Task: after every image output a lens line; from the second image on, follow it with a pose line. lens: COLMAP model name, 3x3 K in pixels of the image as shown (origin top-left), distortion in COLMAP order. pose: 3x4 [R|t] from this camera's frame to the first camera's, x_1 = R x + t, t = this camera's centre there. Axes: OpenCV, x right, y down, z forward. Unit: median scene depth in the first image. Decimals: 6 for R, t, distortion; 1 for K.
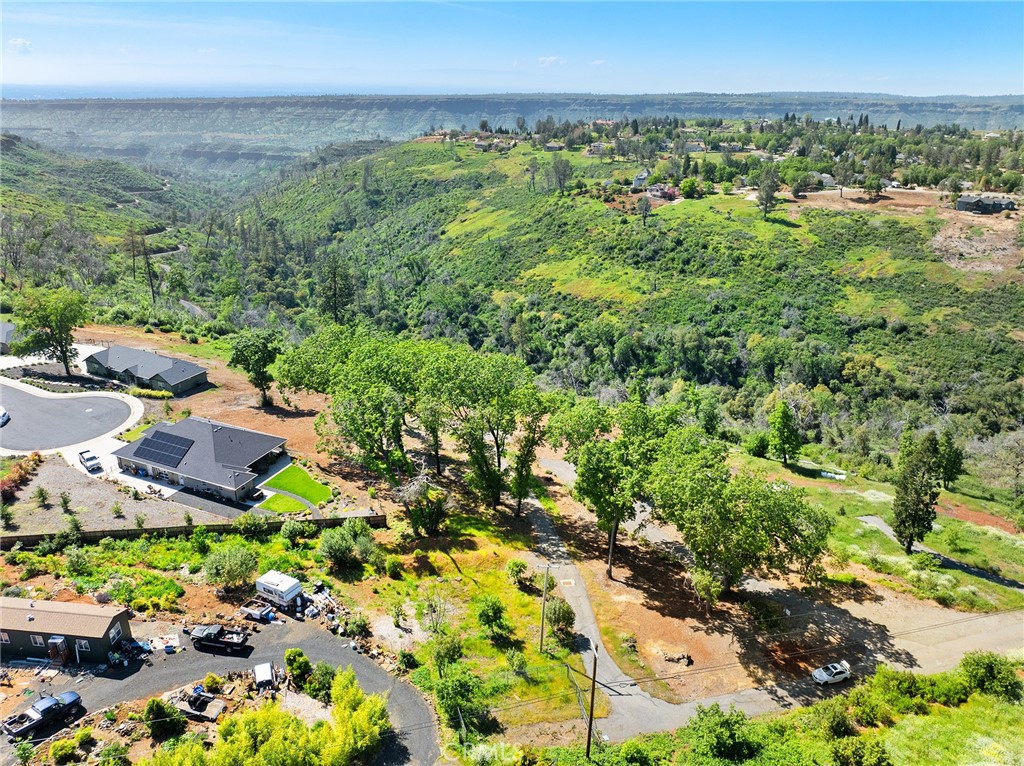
lens RADIAL K [[728.2, 0, 550.0], [0, 728.2, 370.4], [0, 0, 1]] dist [-0.048494, 0.017282]
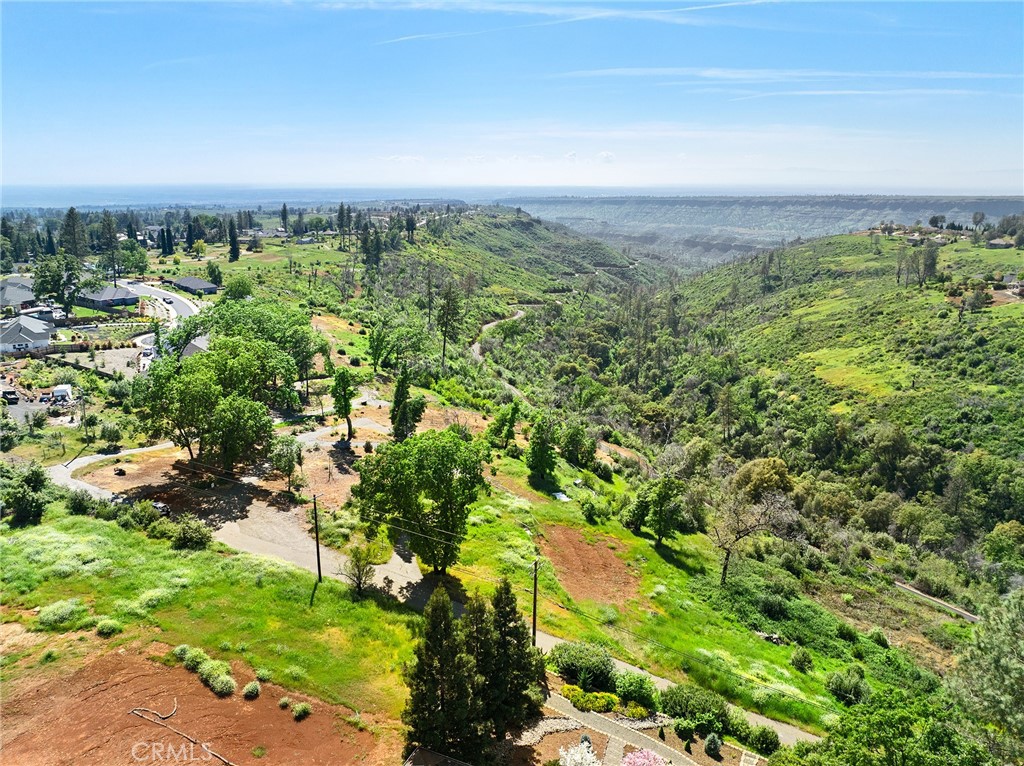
lens RADIAL K [[728.2, 0, 524.0], [0, 728.2, 346.2], [0, 0, 1]] dist [-0.048494, 0.017282]
pose [[0.754269, 0.123698, -0.644807, 0.345848], [-0.226037, 0.970980, -0.078139, 0.012517], [0.616429, 0.204688, 0.760341, 0.060617]]
